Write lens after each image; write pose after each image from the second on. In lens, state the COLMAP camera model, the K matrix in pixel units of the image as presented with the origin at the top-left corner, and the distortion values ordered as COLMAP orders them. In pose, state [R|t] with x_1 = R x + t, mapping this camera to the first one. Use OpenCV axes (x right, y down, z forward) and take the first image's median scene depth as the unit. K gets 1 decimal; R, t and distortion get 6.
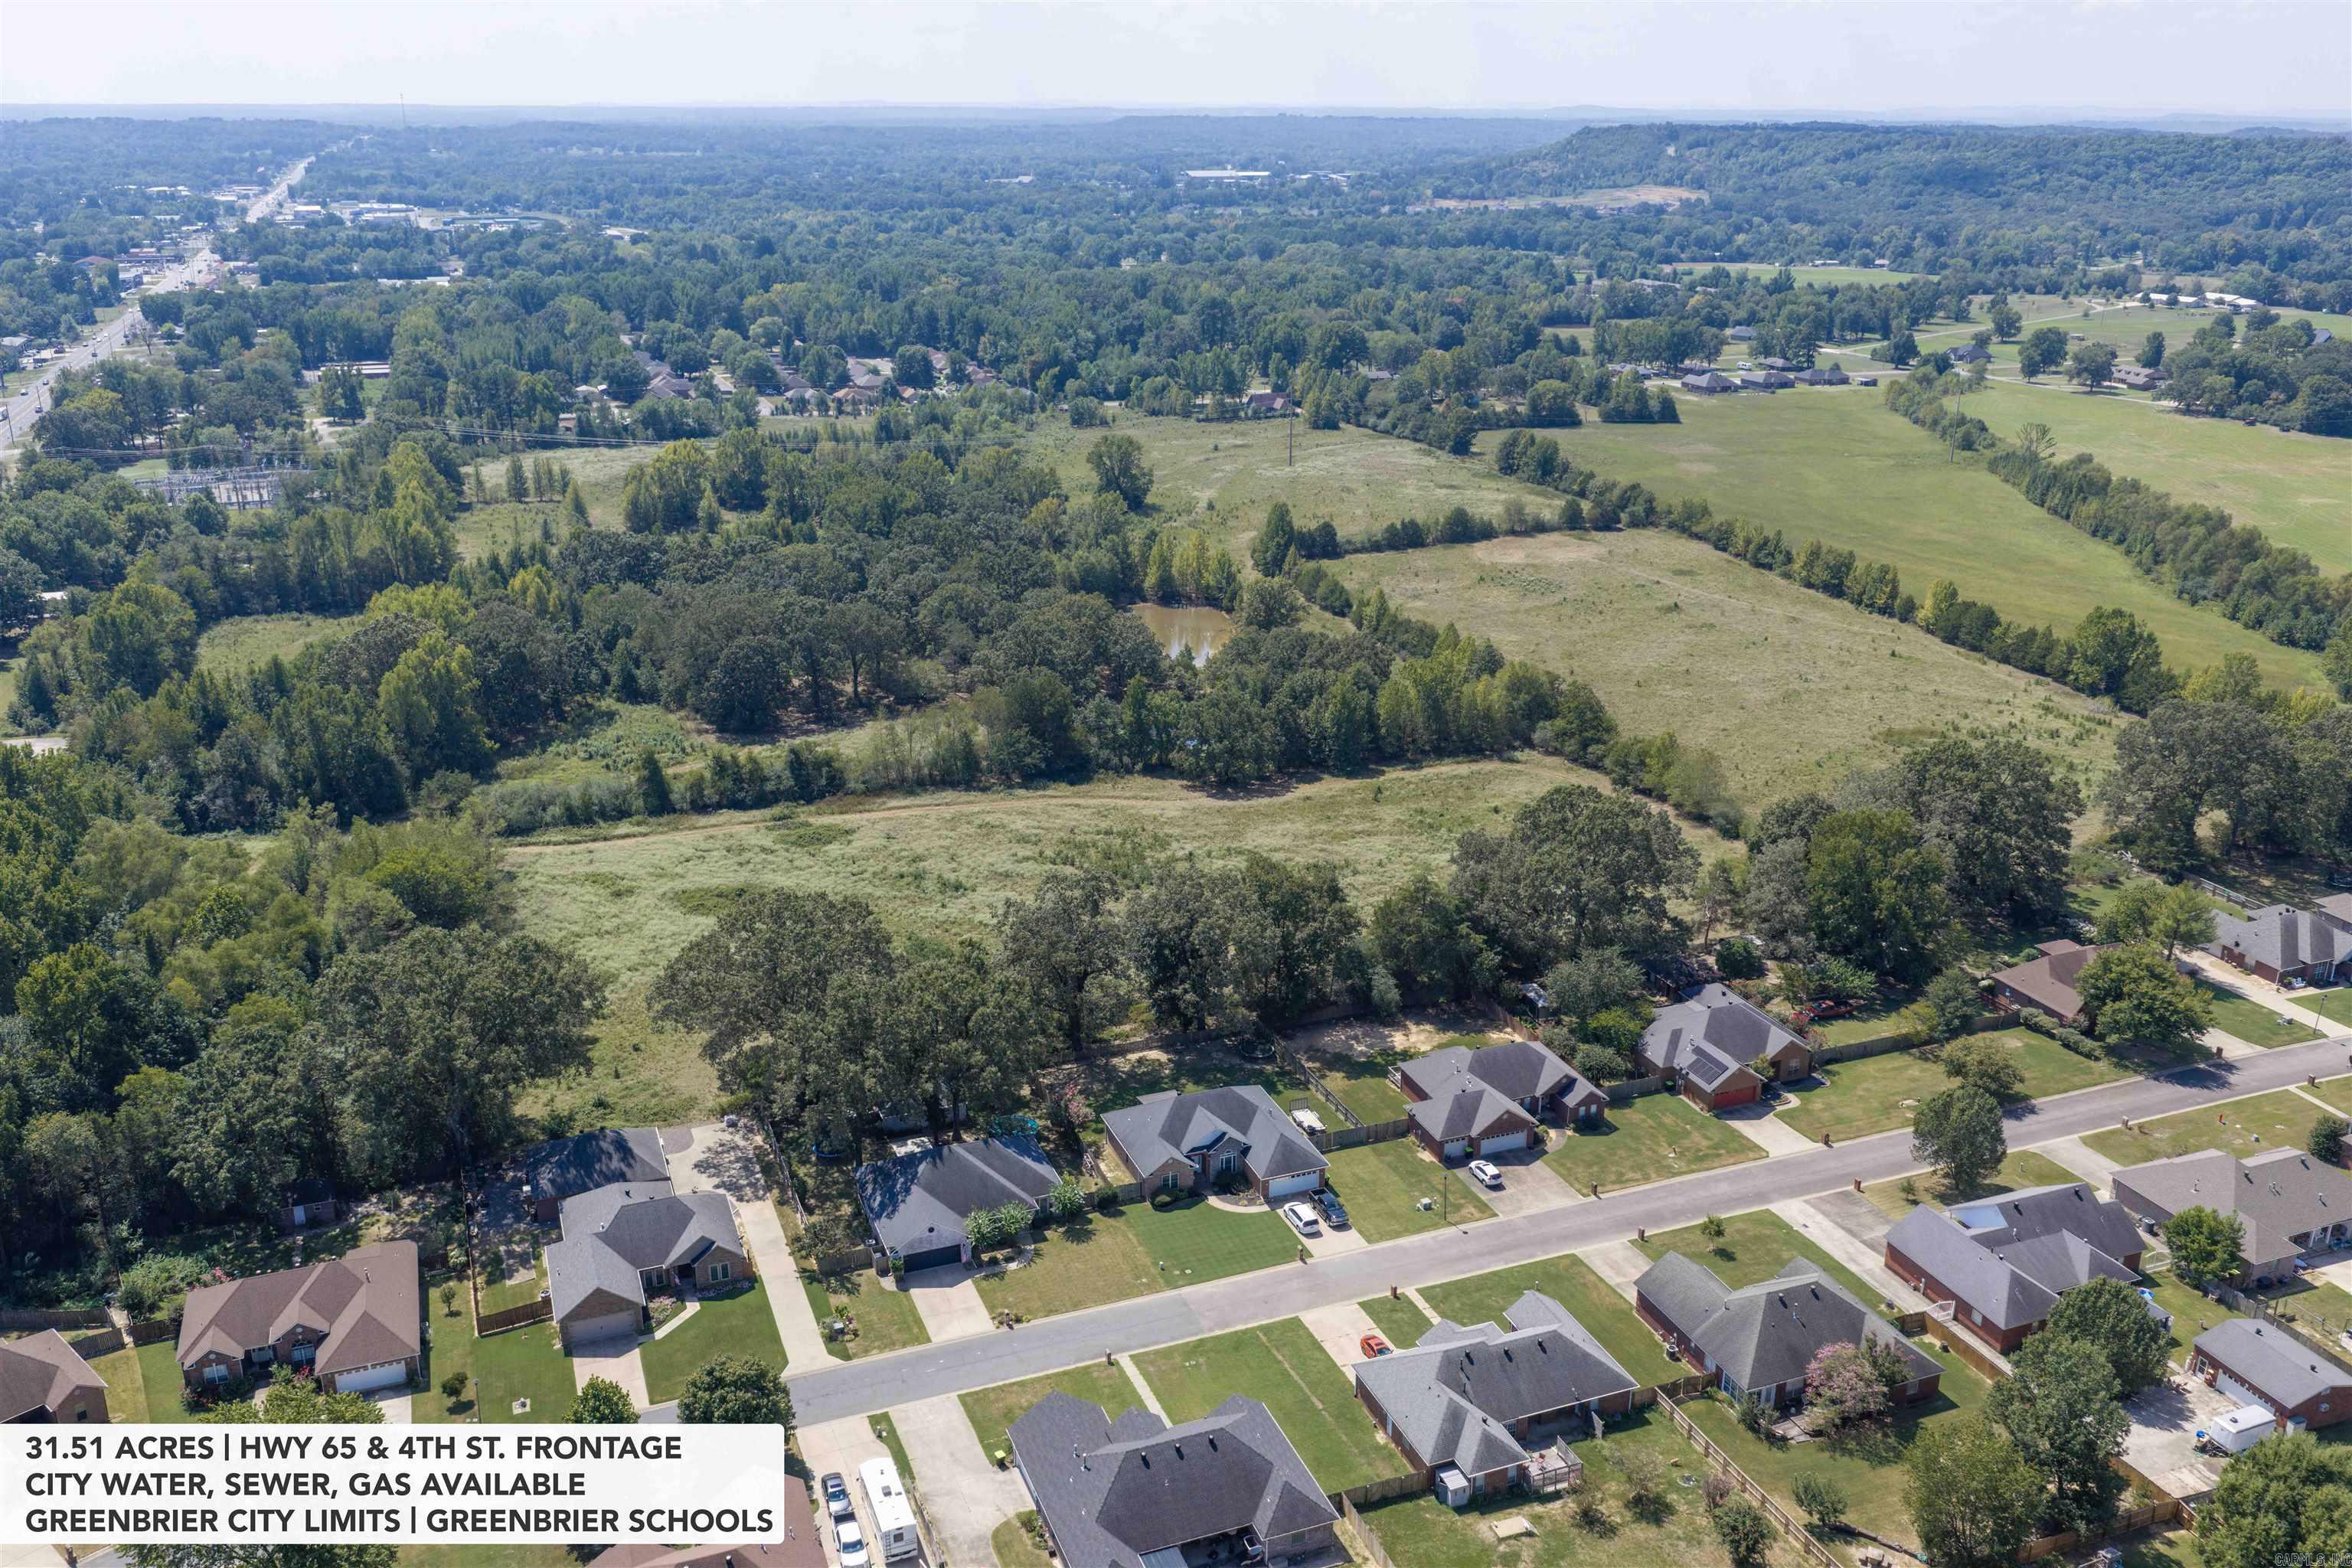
lens RADIAL K [[1944.3, 0, 1197.2], [0, 1944.3, 788.2], [0, 0, 1]] dist [0.016640, -0.029663]
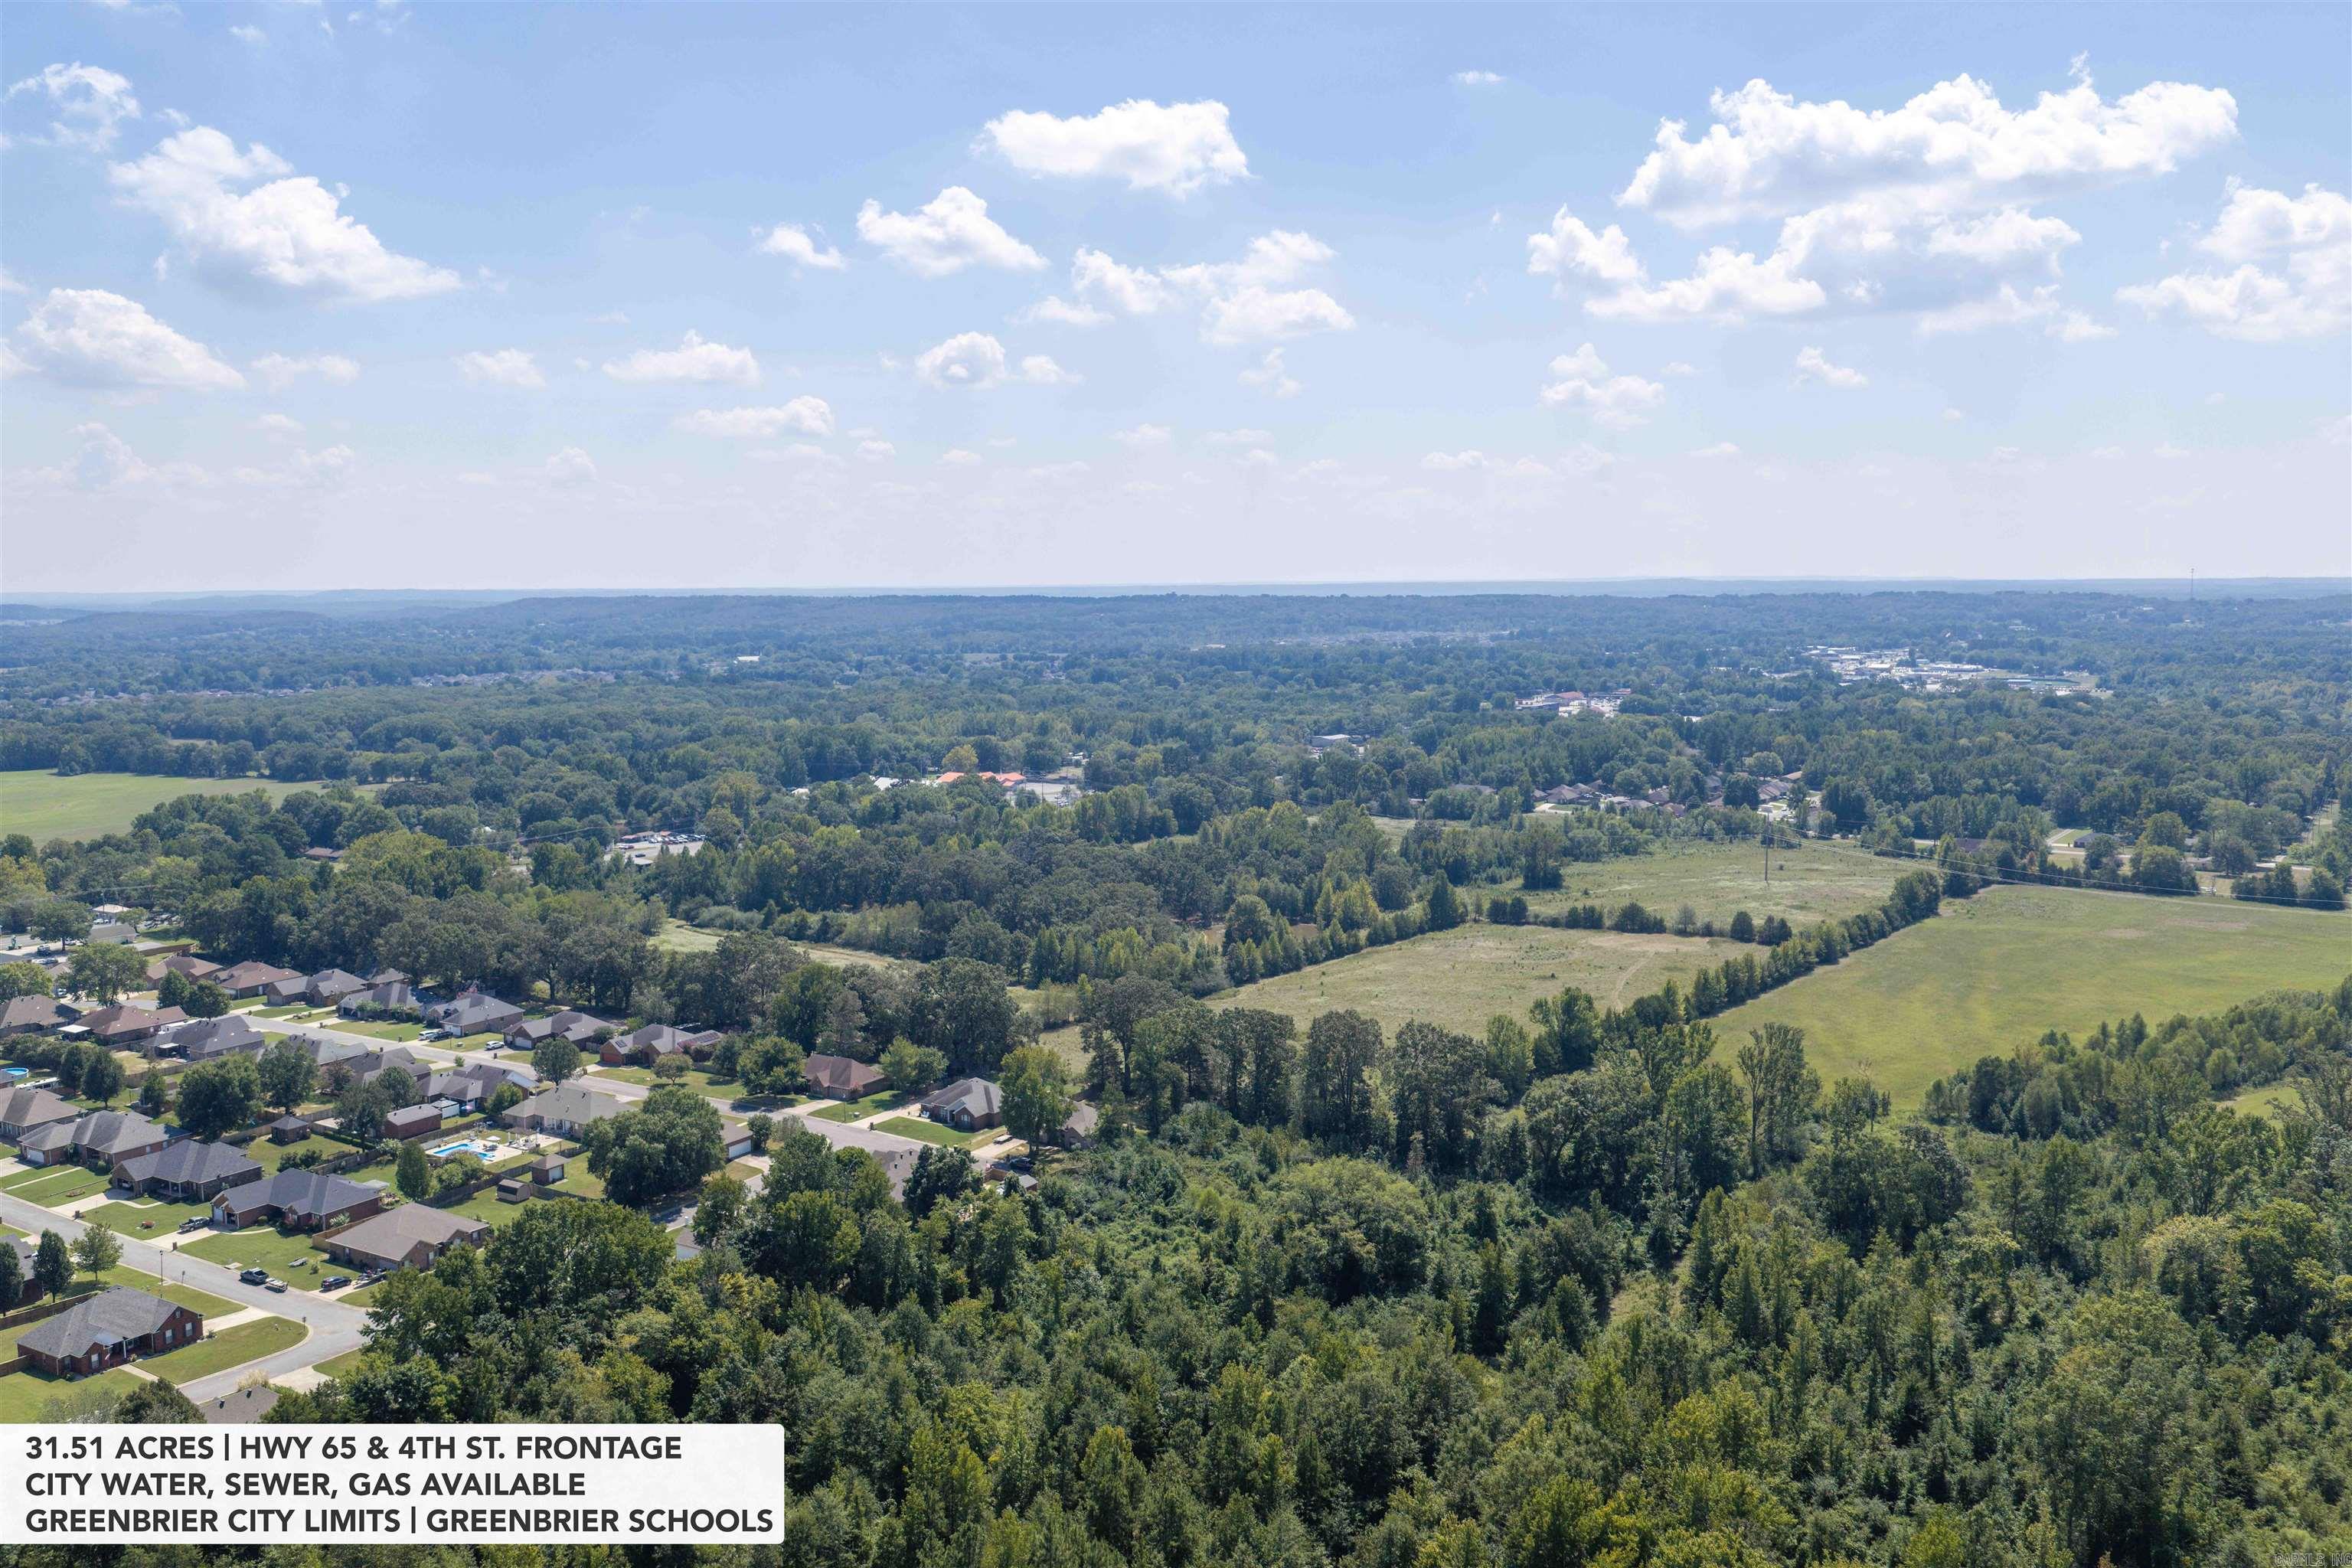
lens RADIAL K [[1944.3, 0, 1185.0], [0, 1944.3, 748.1], [0, 0, 1]] dist [0.016640, -0.029663]
pose [[0.608213, 0.060479, -0.791466, 0.880066], [-0.255210, 0.959051, -0.122835, -0.019945], [0.751628, 0.276700, 0.598743, 0.065302]]
